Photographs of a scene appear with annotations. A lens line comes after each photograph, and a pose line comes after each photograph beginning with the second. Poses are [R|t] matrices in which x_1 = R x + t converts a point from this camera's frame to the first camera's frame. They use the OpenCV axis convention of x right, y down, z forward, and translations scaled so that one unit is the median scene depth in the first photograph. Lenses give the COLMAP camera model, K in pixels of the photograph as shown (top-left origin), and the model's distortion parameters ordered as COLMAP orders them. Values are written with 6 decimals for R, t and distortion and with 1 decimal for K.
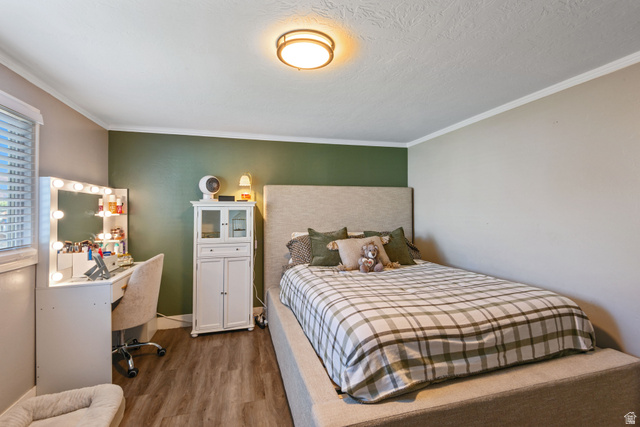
lens RADIAL K [[298.4, 0, 322.5], [0, 298.4, 203.9], [0, 0, 1]] dist [0.002142, -0.000506]
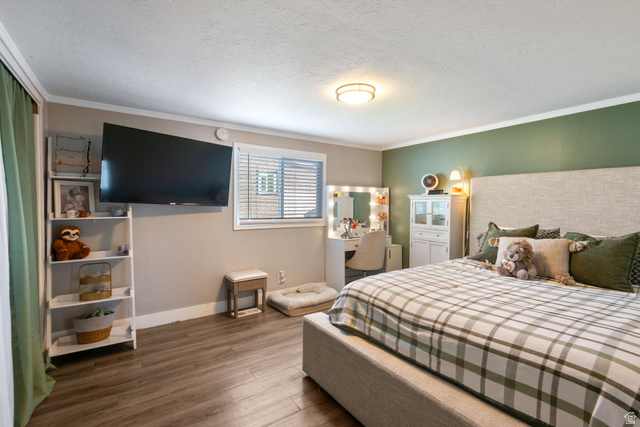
lens RADIAL K [[298.4, 0, 322.5], [0, 298.4, 203.9], [0, 0, 1]] dist [0.002142, -0.000506]
pose [[0.319054, 0.014097, -0.947632, 1.179441], [0.016635, 0.999652, 0.020471, -0.006471], [0.947591, -0.022295, 0.318708, 0.323384]]
